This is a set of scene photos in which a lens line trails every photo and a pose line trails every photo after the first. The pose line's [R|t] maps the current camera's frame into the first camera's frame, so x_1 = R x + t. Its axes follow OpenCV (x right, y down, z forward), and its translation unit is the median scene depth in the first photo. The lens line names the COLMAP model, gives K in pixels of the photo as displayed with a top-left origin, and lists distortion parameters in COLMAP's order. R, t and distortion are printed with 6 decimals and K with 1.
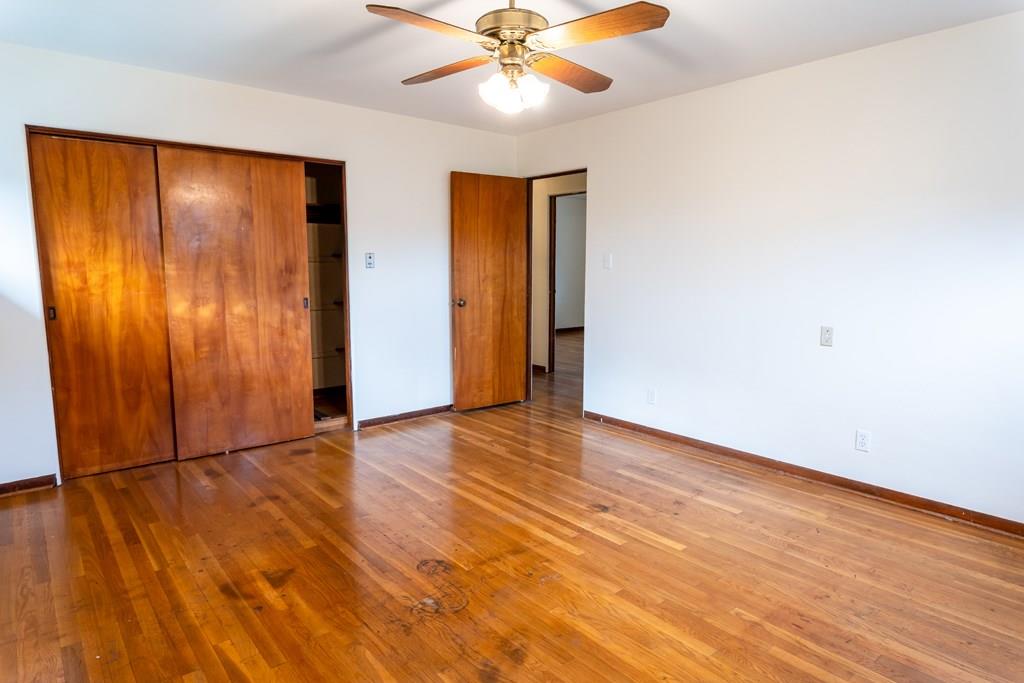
lens RADIAL K [[594.2, 0, 512.0], [0, 594.2, 341.5], [0, 0, 1]] dist [0.000343, -0.000180]
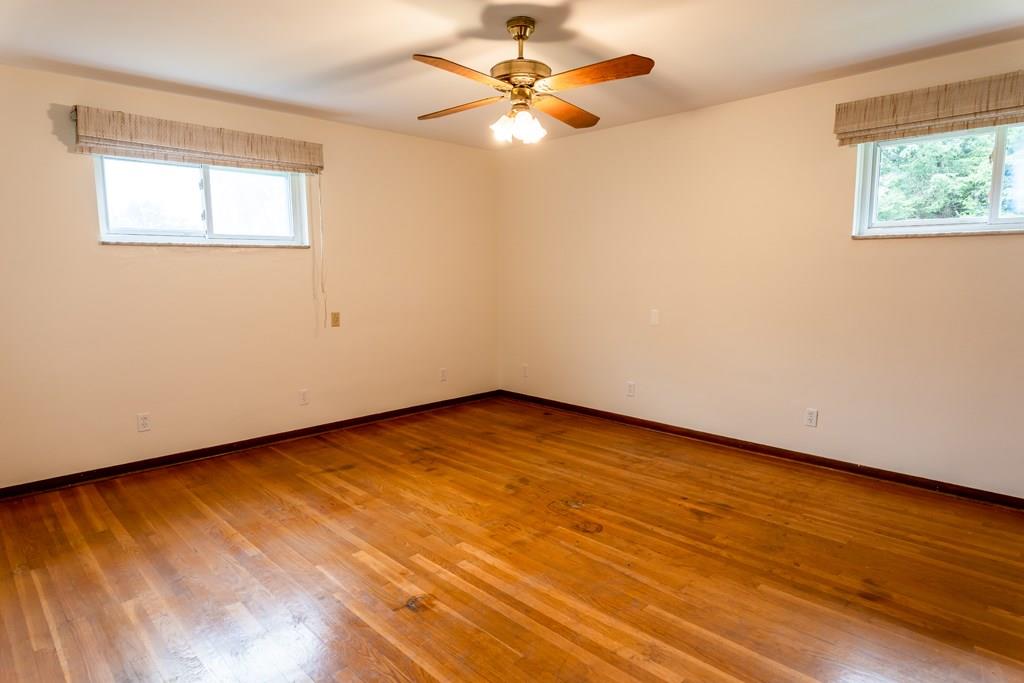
lens RADIAL K [[594.2, 0, 512.0], [0, 594.2, 341.5], [0, 0, 1]] dist [0.000343, -0.000180]
pose [[-0.997154, 0.013479, -0.074176, 0.101601], [-0.005359, 0.968726, 0.248075, -0.269697], [0.075200, 0.247767, -0.965897, 2.032515]]
